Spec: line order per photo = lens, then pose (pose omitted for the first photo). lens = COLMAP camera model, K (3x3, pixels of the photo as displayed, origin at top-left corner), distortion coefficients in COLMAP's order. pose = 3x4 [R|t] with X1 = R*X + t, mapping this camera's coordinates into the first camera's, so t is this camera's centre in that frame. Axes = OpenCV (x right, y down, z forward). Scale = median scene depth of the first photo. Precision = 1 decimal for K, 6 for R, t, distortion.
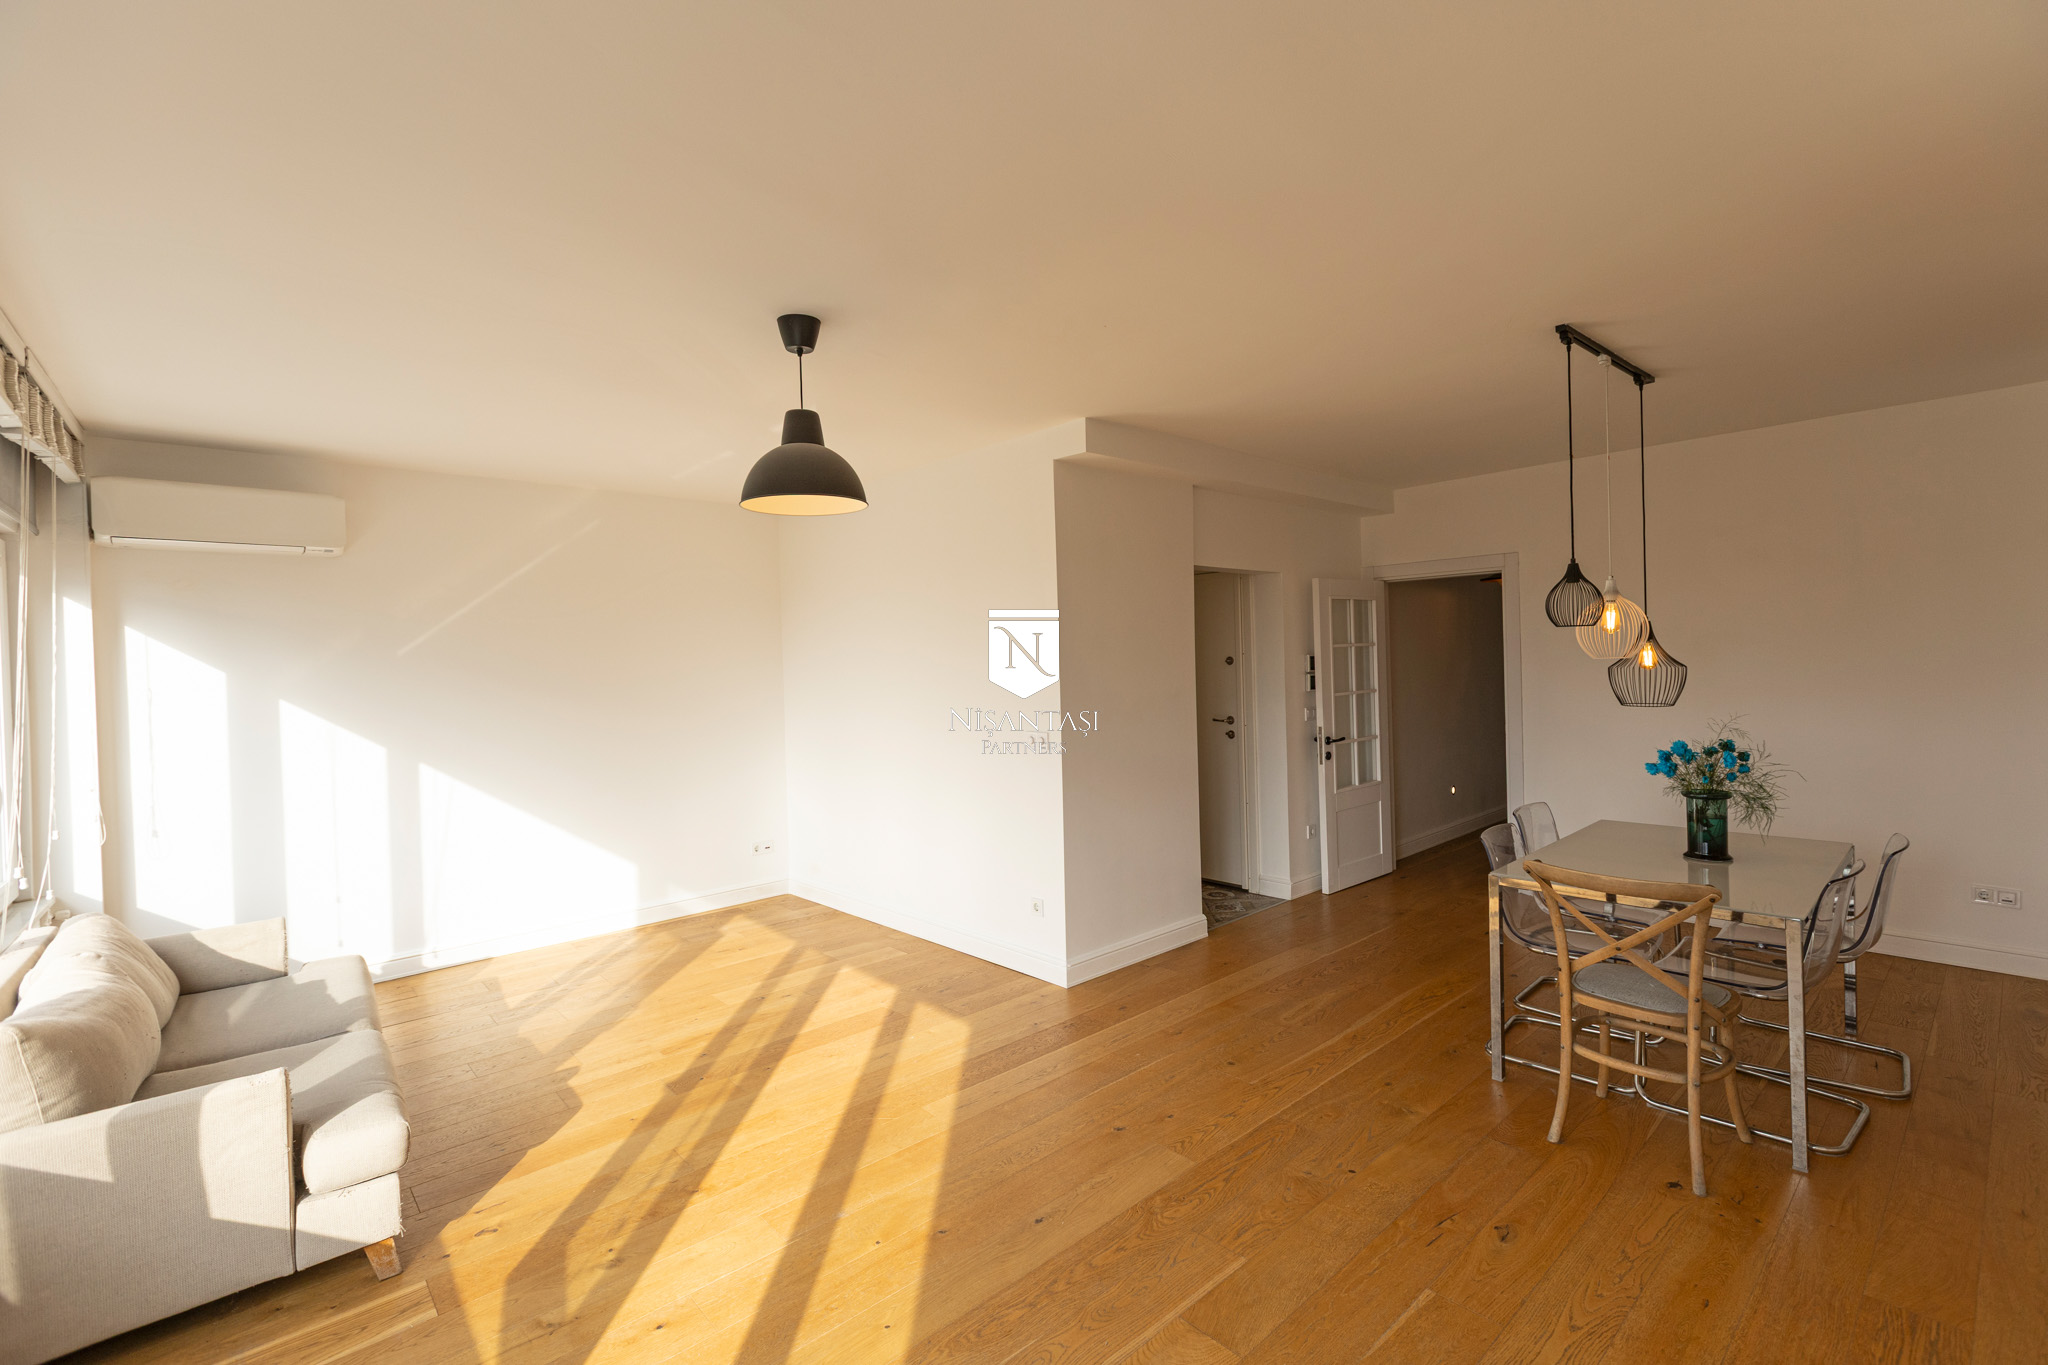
lens RADIAL K [[884.3, 0, 1006.5], [0, 884.3, 653.9], [0, 0, 1]] dist [-0.000400, -0.000628]
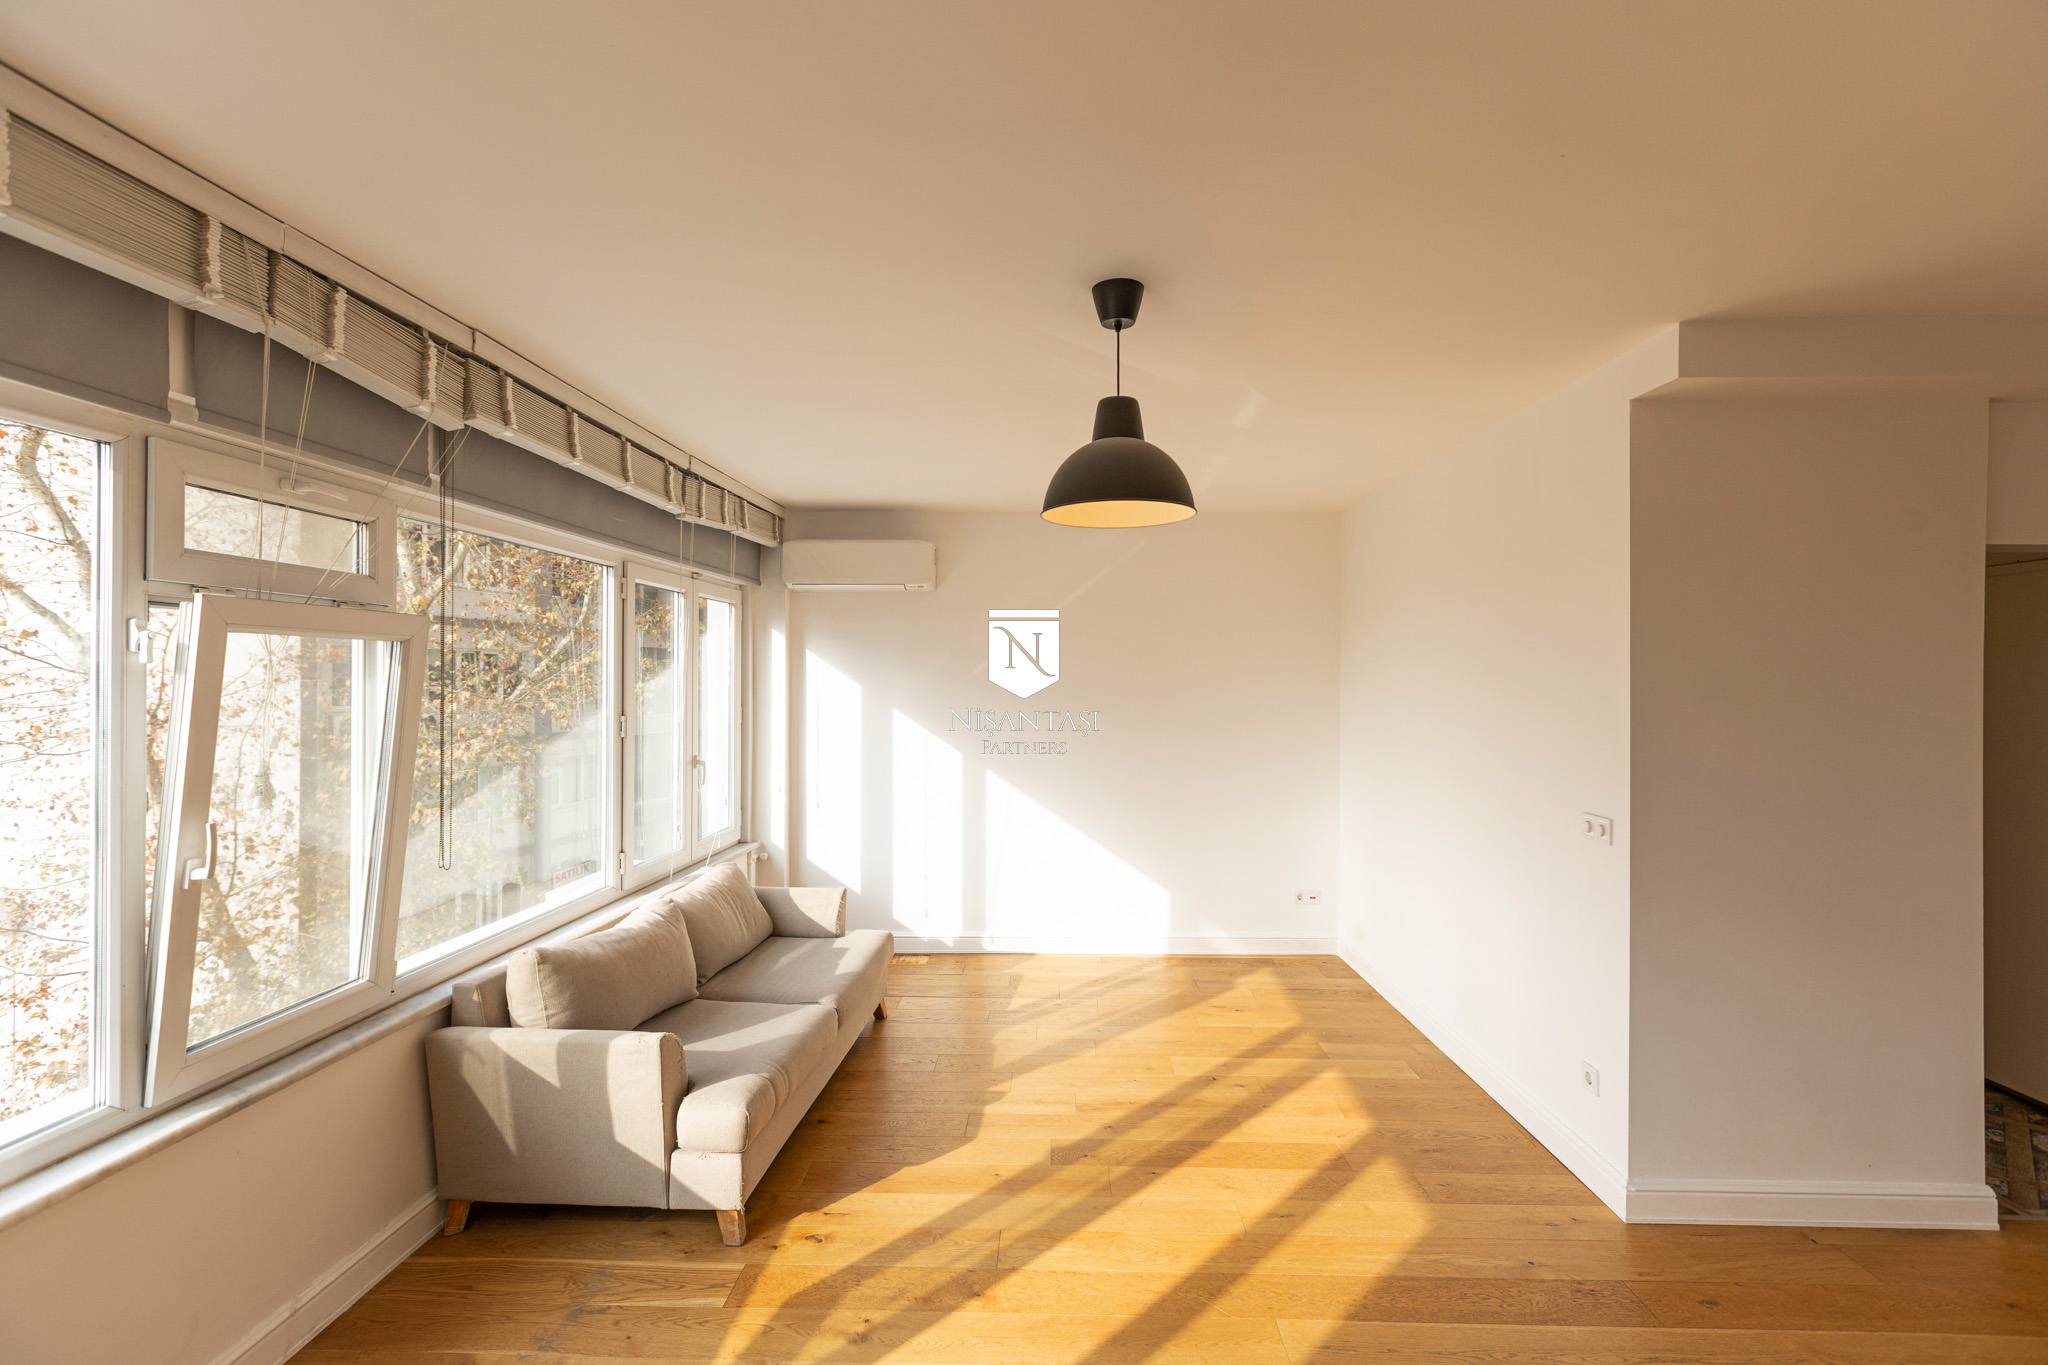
lens RADIAL K [[884.3, 0, 1042.1], [0, 884.3, 666.1], [0, 0, 1]] dist [-0.000400, -0.000628]
pose [[0.736164, 0.018597, -0.676547, 0.228894], [-0.016671, 0.999817, 0.009343, -0.030373], [0.676598, 0.004401, 0.736340, 0.301581]]
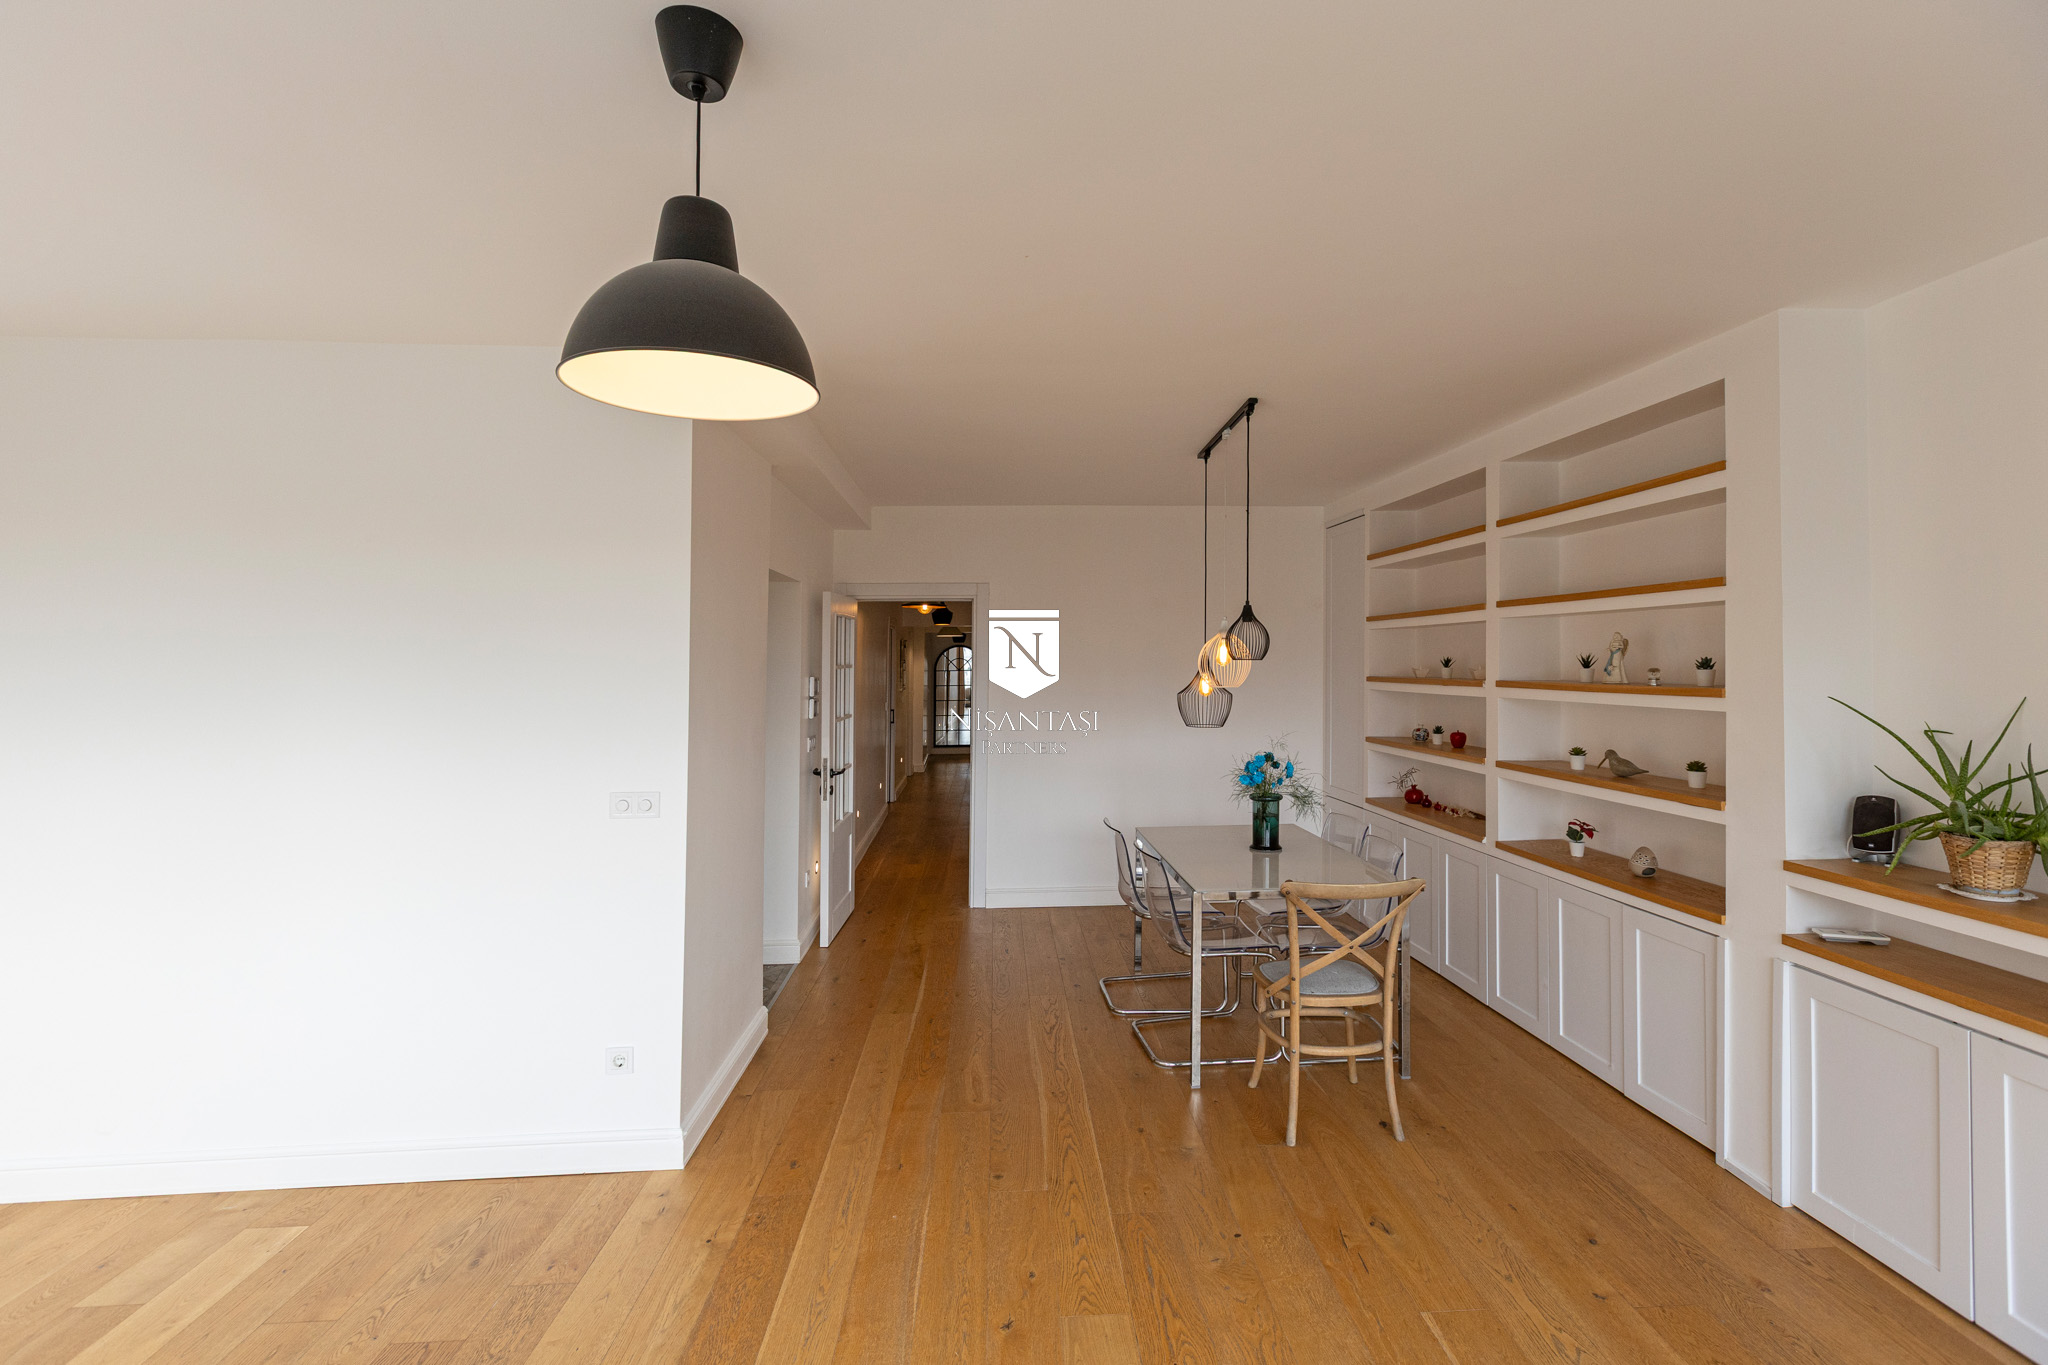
lens RADIAL K [[931.9, 0, 1036.5], [0, 931.9, 643.0], [0, 0, 1]] dist [0.007888, -0.002076]
pose [[0.619506, 0.042560, 0.783838, -0.427470], [-0.018116, 0.999038, -0.039926, 0.001042], [-0.784783, 0.010534, 0.619681, 0.428630]]
